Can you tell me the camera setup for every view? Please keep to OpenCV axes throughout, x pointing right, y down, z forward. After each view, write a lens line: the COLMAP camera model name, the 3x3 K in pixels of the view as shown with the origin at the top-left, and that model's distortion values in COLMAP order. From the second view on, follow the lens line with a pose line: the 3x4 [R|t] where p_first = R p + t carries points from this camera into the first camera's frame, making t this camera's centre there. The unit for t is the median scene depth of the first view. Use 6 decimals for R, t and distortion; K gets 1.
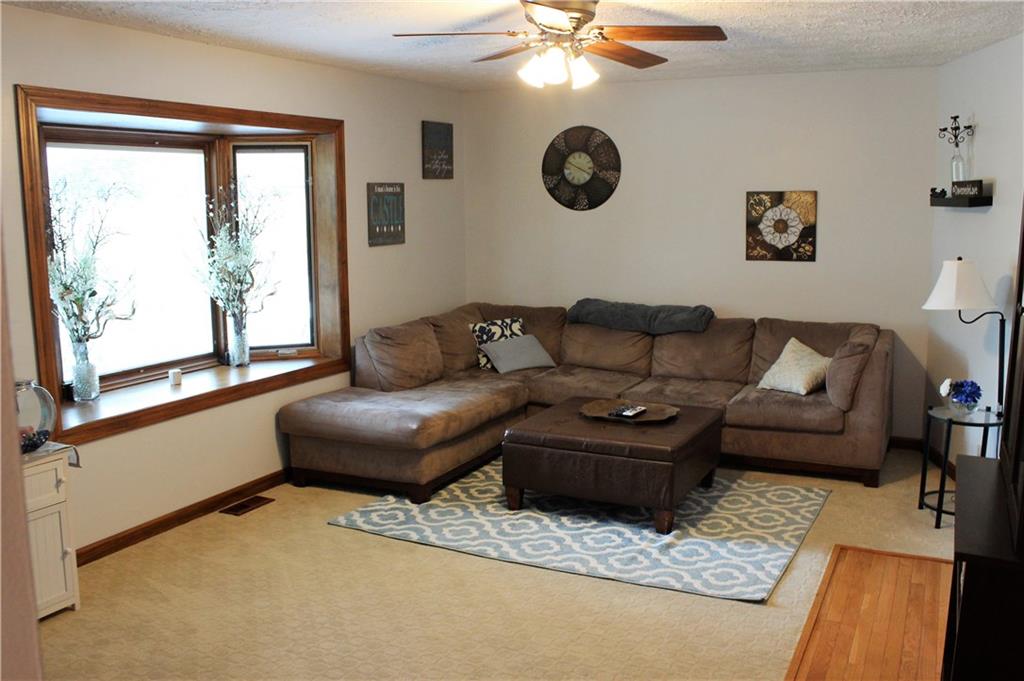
lens RADIAL K [[903.5, 0, 513.1], [0, 903.5, 341.0], [0, 0, 1]] dist [-0.116248, 0.010039]
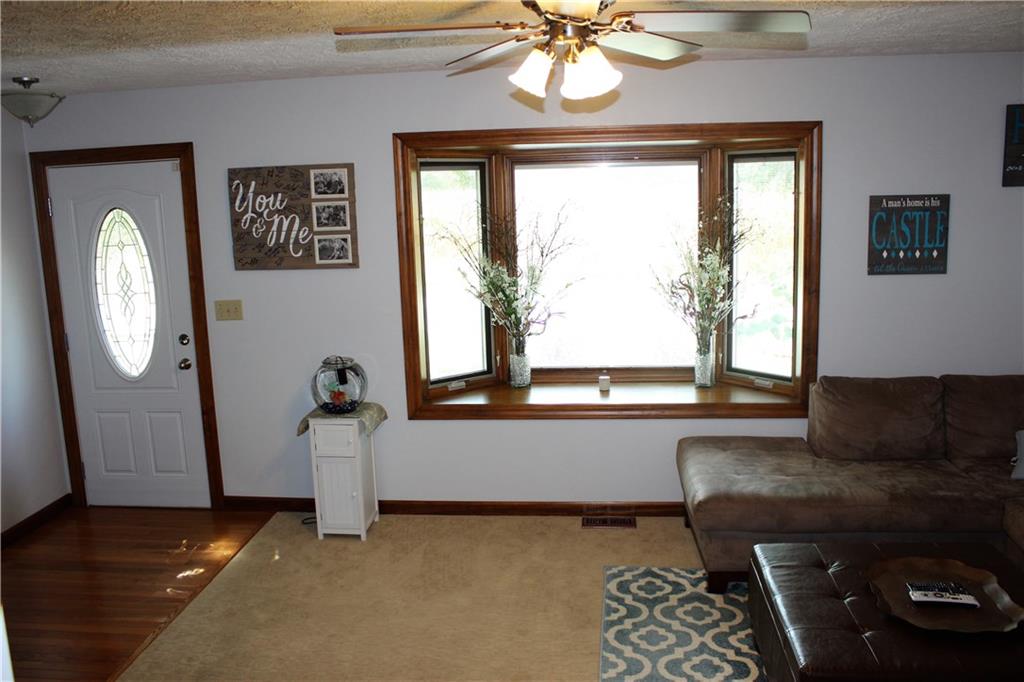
lens RADIAL K [[850.6, 0, 515.5], [0, 850.6, 339.7], [0, 0, 1]] dist [-0.155876, 0.131968]
pose [[0.356974, 0.159543, -0.920389, 0.415668], [-0.116002, 0.985251, 0.125794, -0.103938], [0.926883, 0.061862, 0.370216, 0.432894]]
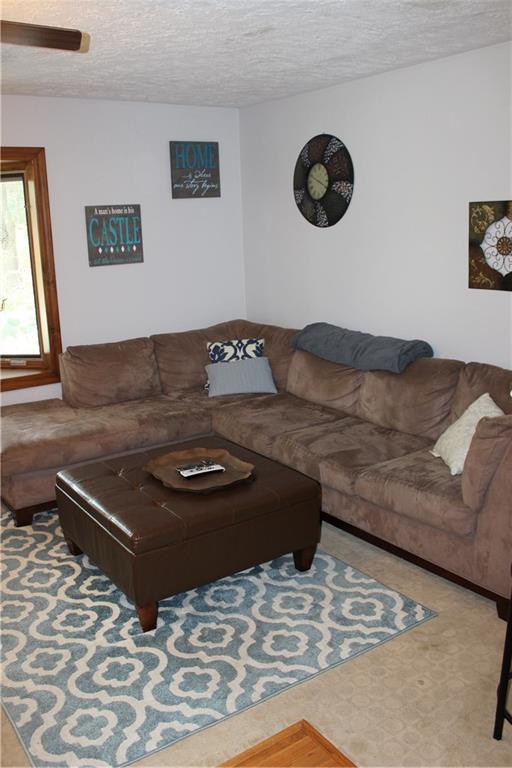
lens RADIAL K [[679.3, 0, 256.0], [0, 679.3, 383.4], [0, 0, 1]] dist [-0.123956, 0.041096]
pose [[0.882934, 0.090349, -0.460722, 0.385369], [-0.046738, 0.993349, 0.105230, -0.060959], [0.467165, -0.071378, 0.881284, 0.381664]]
